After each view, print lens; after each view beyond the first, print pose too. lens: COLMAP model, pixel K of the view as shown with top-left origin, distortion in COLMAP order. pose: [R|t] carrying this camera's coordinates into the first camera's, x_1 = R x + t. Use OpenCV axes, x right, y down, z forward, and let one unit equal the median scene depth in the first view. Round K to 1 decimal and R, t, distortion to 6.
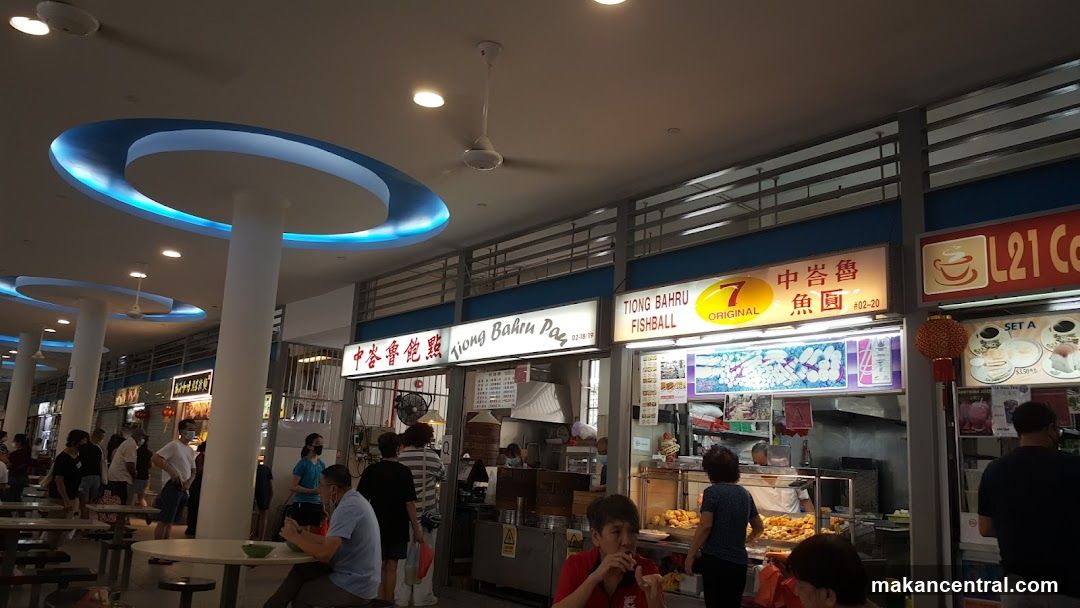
lens RADIAL K [[811.9, 0, 549.3], [0, 811.9, 305.2], [0, 0, 1]] dist [0.149005, 0.000785]
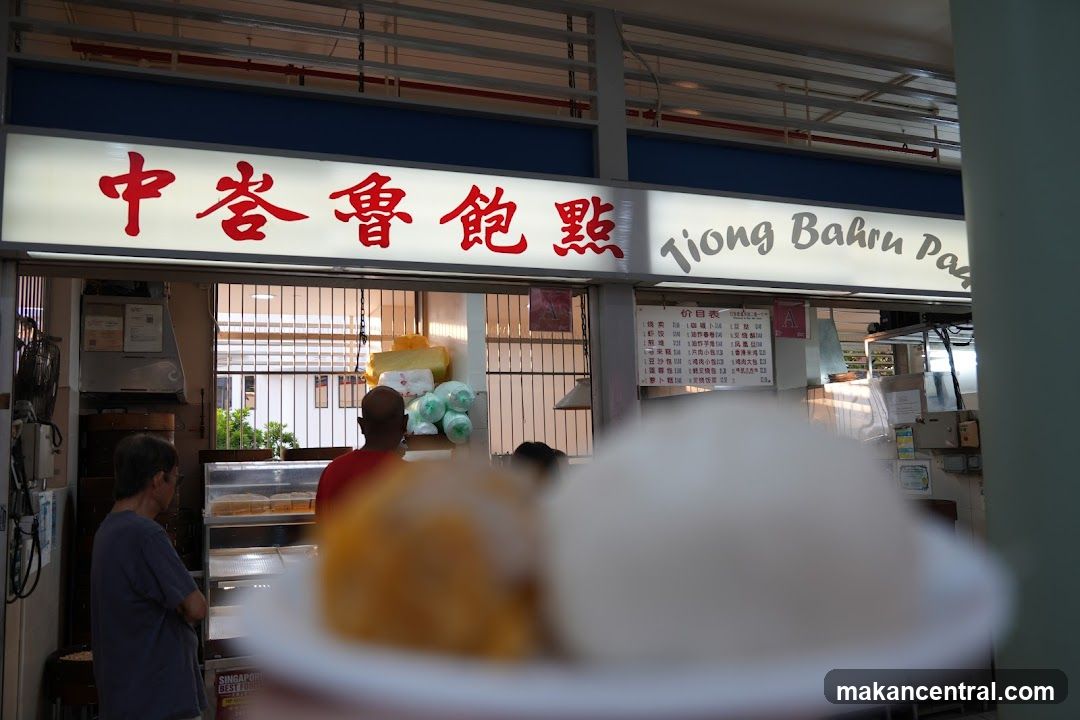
lens RADIAL K [[865.9, 0, 548.9], [0, 865.9, 359.0], [0, 0, 1]] dist [-0.060686, 0.040128]
pose [[0.309690, 0.034483, 0.950212, -0.599080], [-0.145463, 0.989297, 0.011507, 0.124150], [-0.939645, -0.141784, 0.311391, 0.967679]]
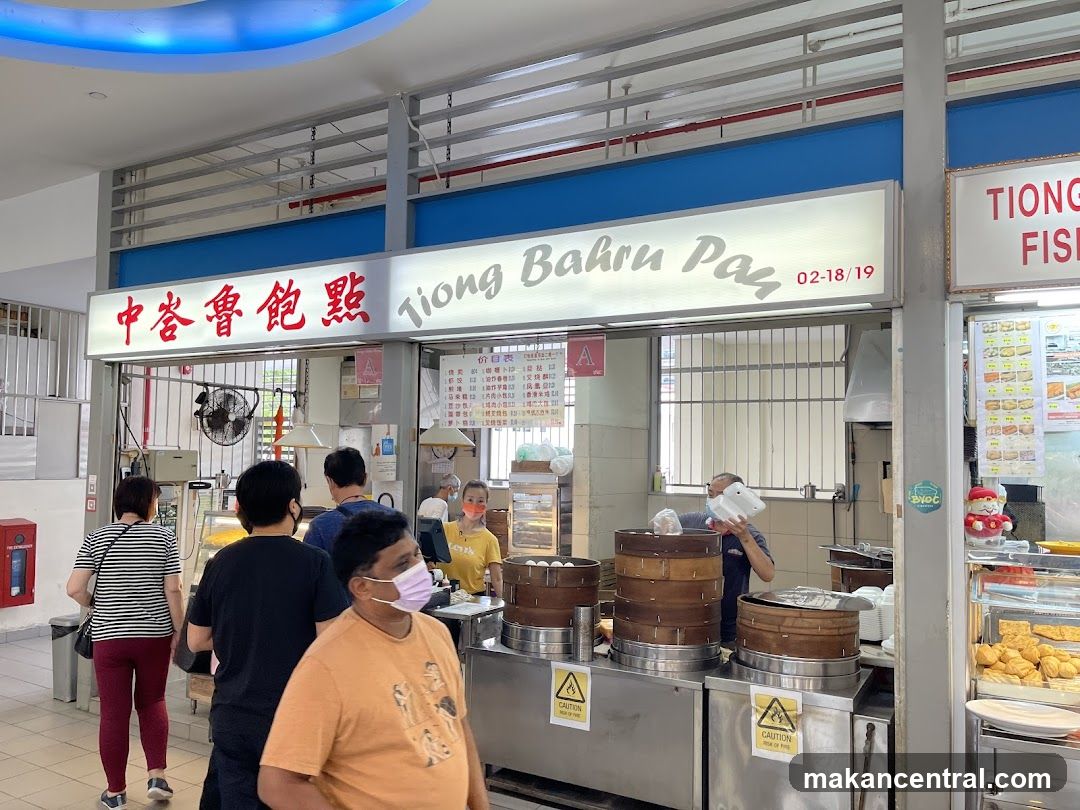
lens RADIAL K [[821.4, 0, 538.2], [0, 821.4, 424.5], [0, 0, 1]] dist [0.057874, -0.071790]
pose [[0.934171, -0.022415, 0.356121, -0.231149], [-0.038690, 0.985778, 0.163538, 0.044328], [-0.354722, -0.166551, 0.920018, 0.553191]]
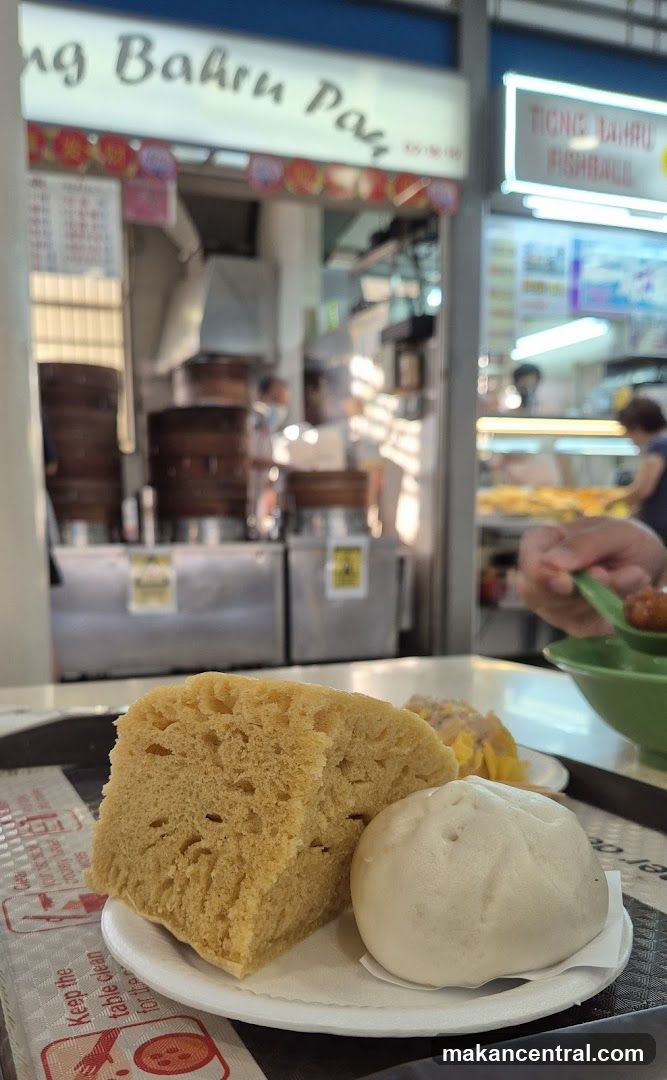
lens RADIAL K [[940.3, 0, 268.0], [0, 940.3, 684.1], [0, 0, 1]] dist [0.036930, -0.048329]
pose [[0.319634, -0.206671, 0.924727, -0.516309], [-0.159185, 0.950341, 0.267418, 0.181793], [-0.934074, -0.232679, 0.270862, 0.747928]]
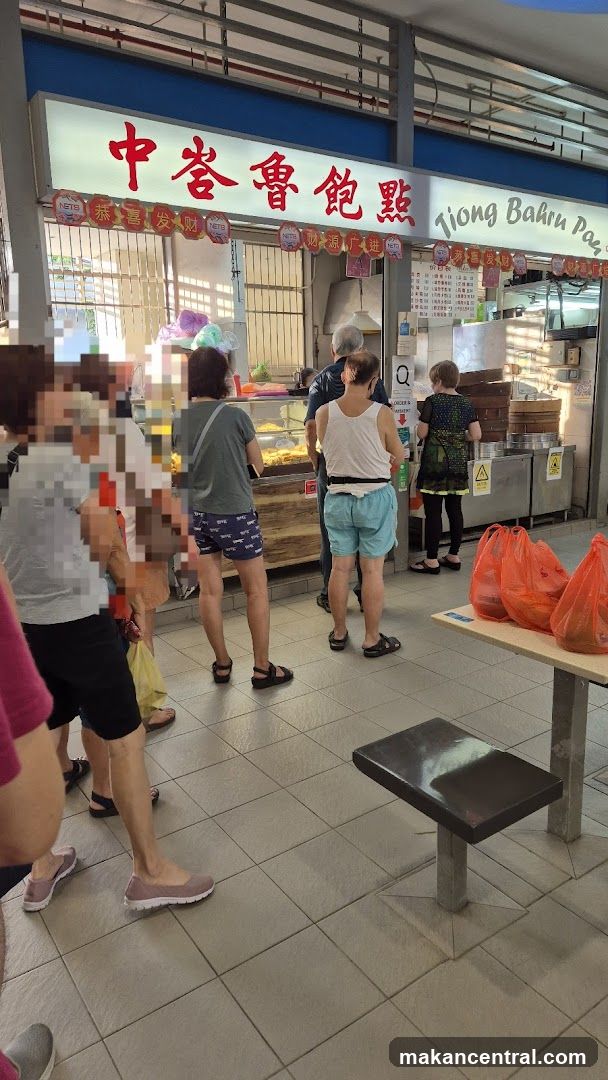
lens RADIAL K [[716.4, 0, 294.7], [0, 716.4, 531.3], [0, 0, 1]] dist [0.045121, -0.025209]
pose [[0.078280, -0.255583, 0.963613, -0.779939], [-0.170976, 0.948816, 0.265547, 0.165814], [-0.982161, -0.185542, 0.030575, 1.115196]]
